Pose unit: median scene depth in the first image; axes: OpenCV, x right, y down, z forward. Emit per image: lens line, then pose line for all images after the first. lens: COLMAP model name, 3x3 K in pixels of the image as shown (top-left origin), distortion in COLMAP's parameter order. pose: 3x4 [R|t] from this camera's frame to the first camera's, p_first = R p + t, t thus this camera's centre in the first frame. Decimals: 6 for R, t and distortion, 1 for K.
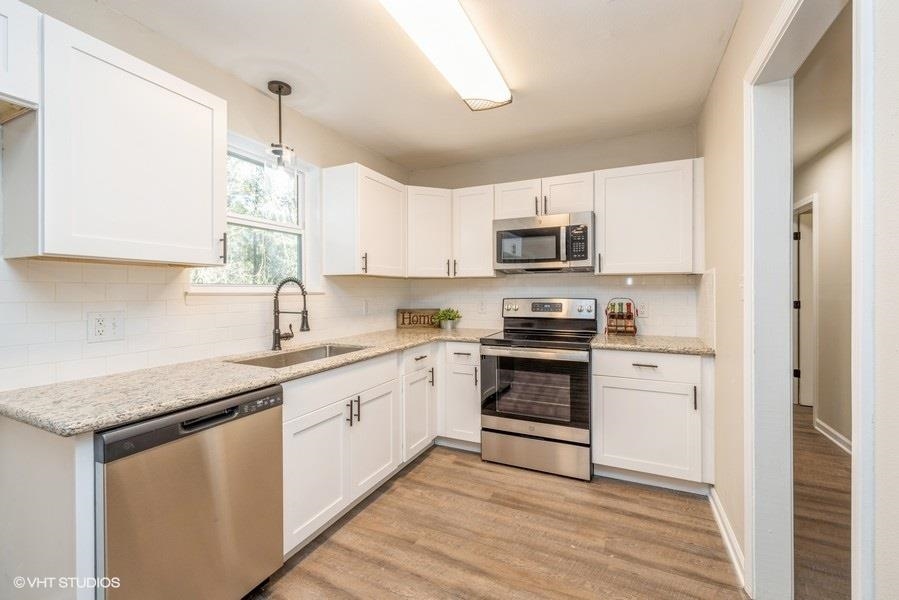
lens RADIAL K [[378.5, 0, 449.4], [0, 378.5, 291.4], [0, 0, 1]] dist [0.000902, 0.000104]
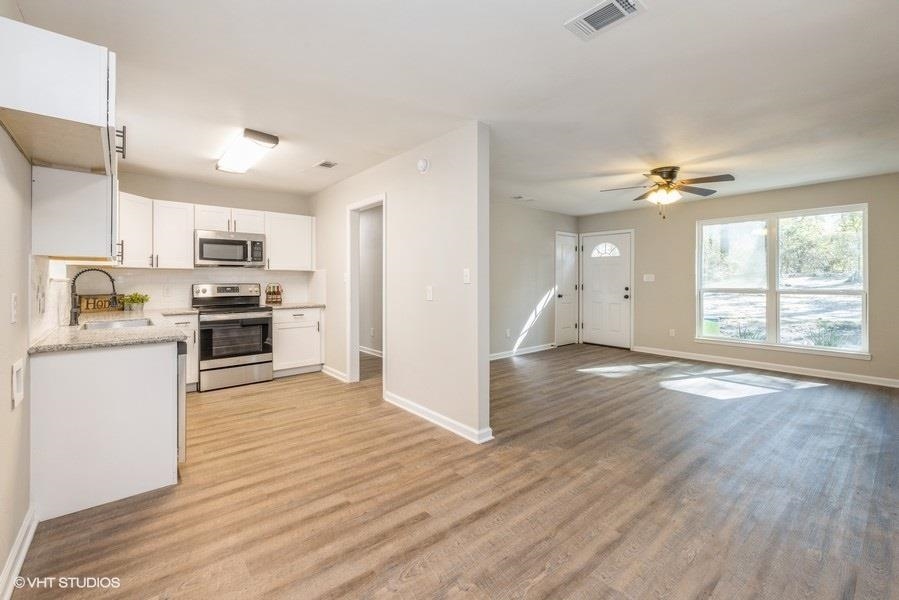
lens RADIAL K [[384.7, 0, 451.8], [0, 384.7, 278.9], [0, 0, 1]] dist [-0.000258, 0.000117]
pose [[0.408318, 0.002782, 0.912836, -0.901458], [-0.002040, 0.999996, -0.002135, -0.000405], [-0.912838, -0.000990, 0.408322, -0.533528]]
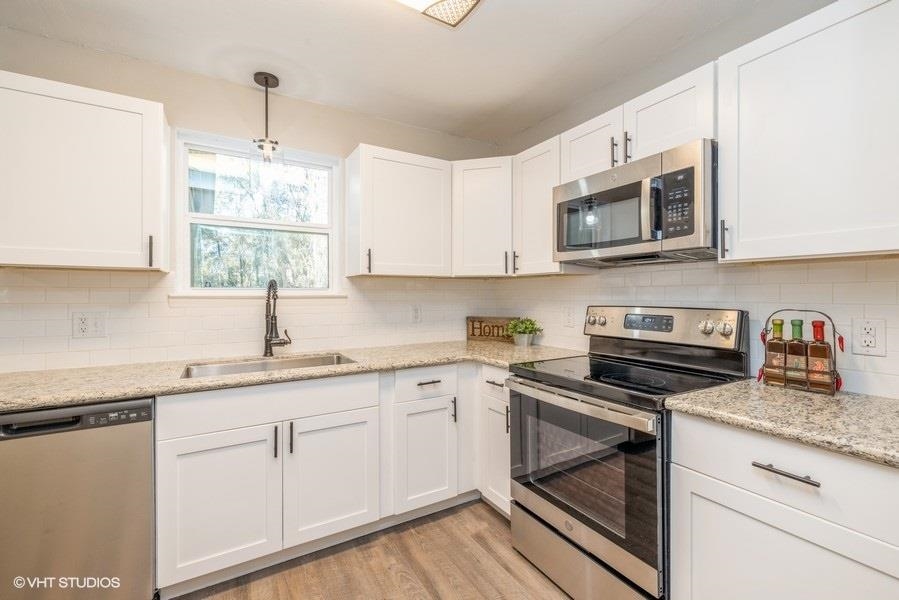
lens RADIAL K [[387.1, 0, 447.6], [0, 387.1, 293.6], [0, 0, 1]] dist [0.001467, 0.000304]
pose [[0.825167, 0.000512, -0.564888, 0.380439], [-0.001289, 0.999999, -0.000977, -0.001948], [0.564887, 0.001534, 0.825167, 0.367254]]
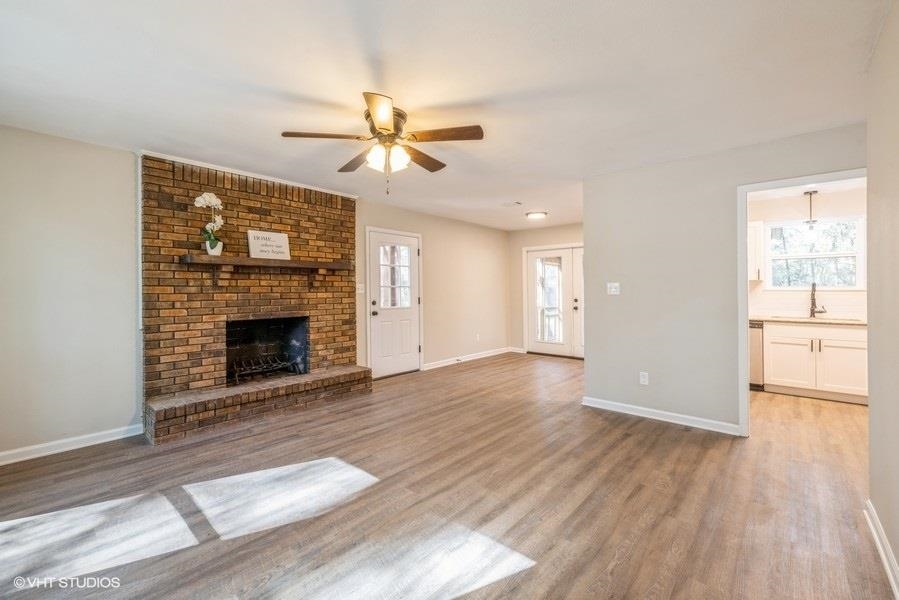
lens RADIAL K [[378.5, 0, 449.4], [0, 378.5, 291.4], [0, 0, 1]] dist [0.000902, 0.000104]
pose [[-0.285074, 0.003394, -0.958499, 1.730697], [0.003838, 0.999990, 0.002399, -0.001356], [0.958498, -0.002995, -0.285084, -0.265900]]
